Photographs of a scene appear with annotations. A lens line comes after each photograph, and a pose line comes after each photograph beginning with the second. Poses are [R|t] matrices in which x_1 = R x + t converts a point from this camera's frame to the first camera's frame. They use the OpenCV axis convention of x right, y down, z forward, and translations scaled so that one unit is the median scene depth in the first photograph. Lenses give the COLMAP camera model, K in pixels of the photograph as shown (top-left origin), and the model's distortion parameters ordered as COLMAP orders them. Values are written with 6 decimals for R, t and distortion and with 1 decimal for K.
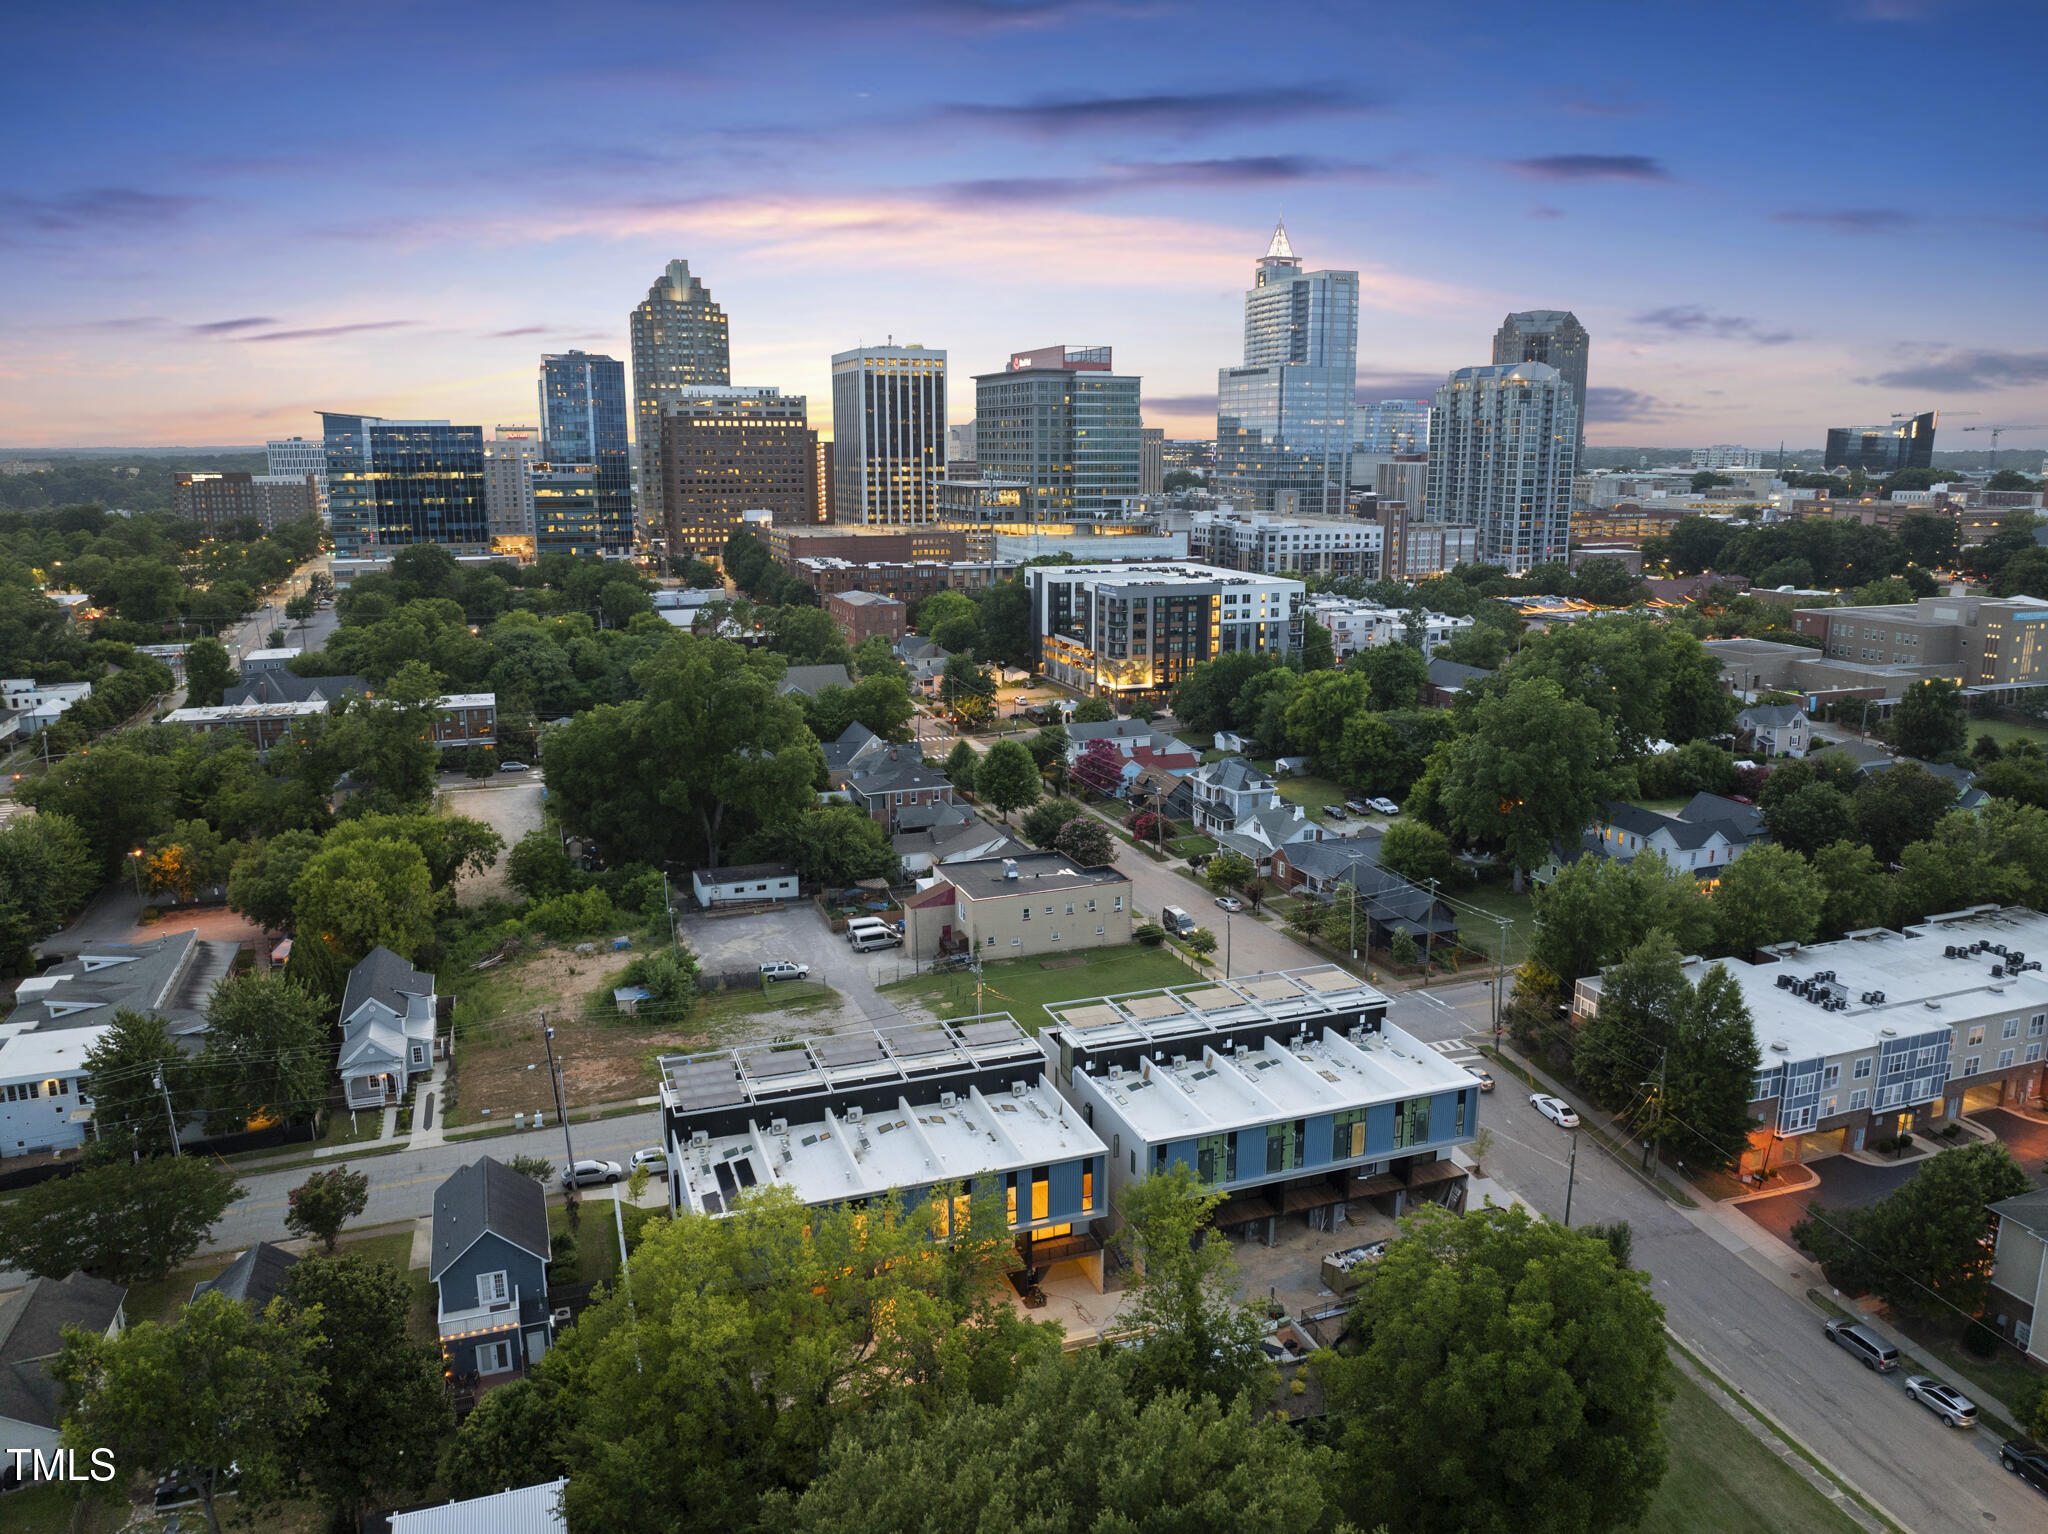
lens RADIAL K [[1506.3, 0, 1025.2], [0, 1506.3, 764.2], [0, 0, 1]] dist [-0.014966, -0.004312]
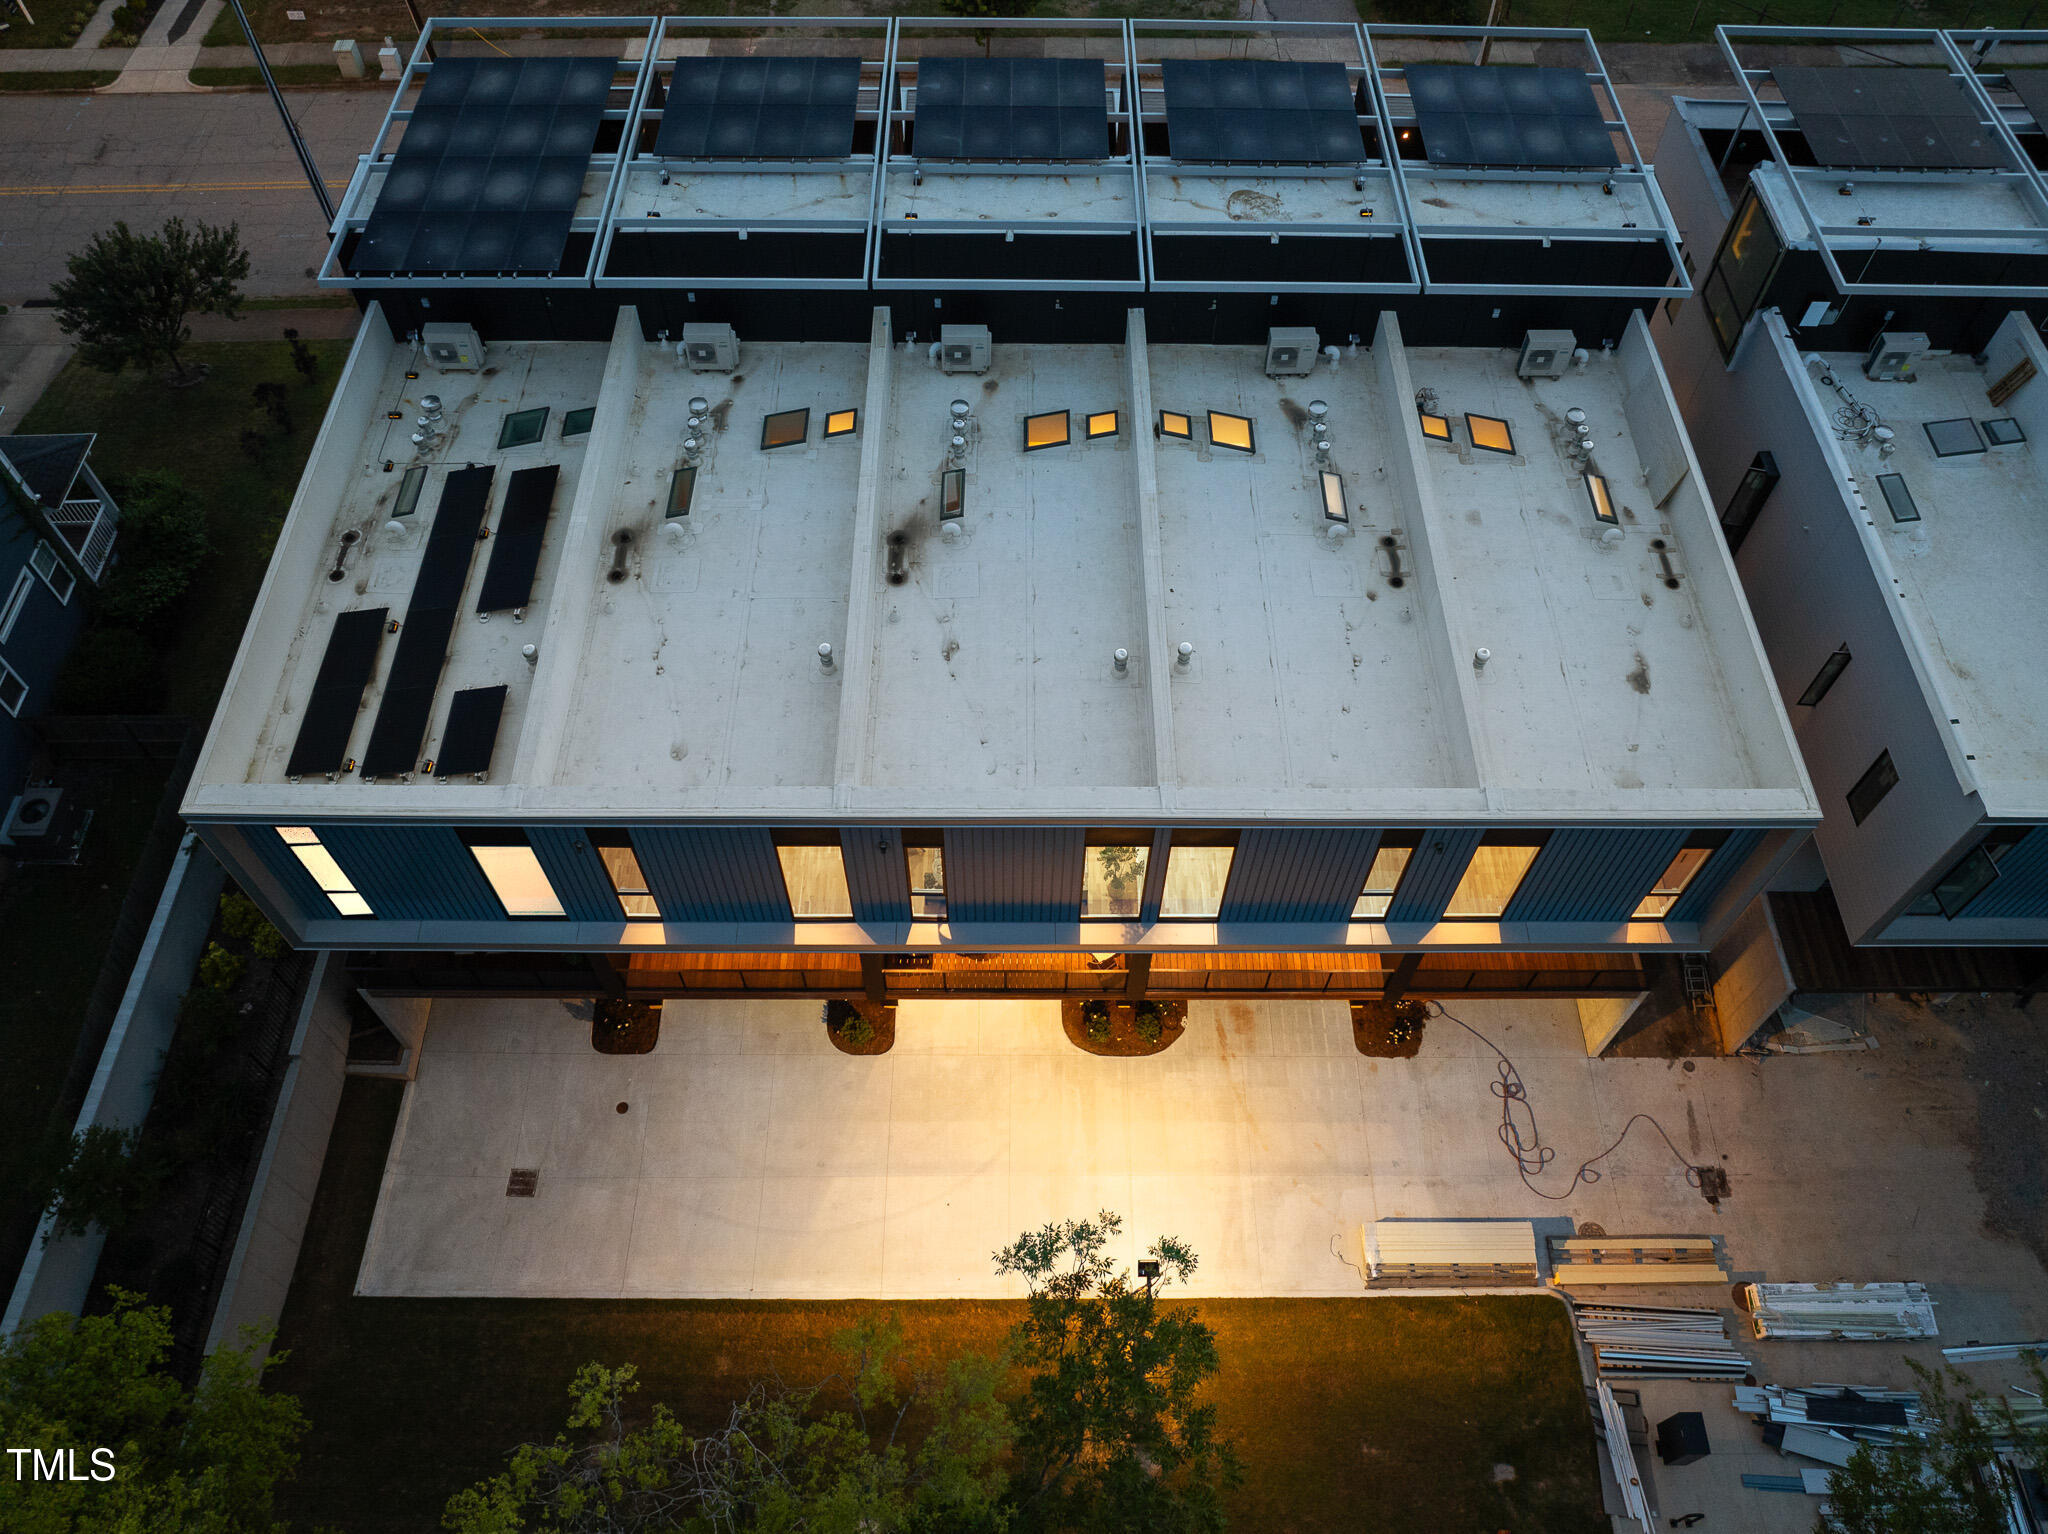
lens RADIAL K [[1506.3, 0, 1027.2], [0, 1506.3, 765.8], [0, 0, 1]] dist [-0.014966, -0.004312]
pose [[0.943306, 0.282751, -0.173854, -0.025898], [-0.092459, 0.726881, 0.680511, 0.086430], [0.318786, -0.625856, 0.711814, 0.722102]]
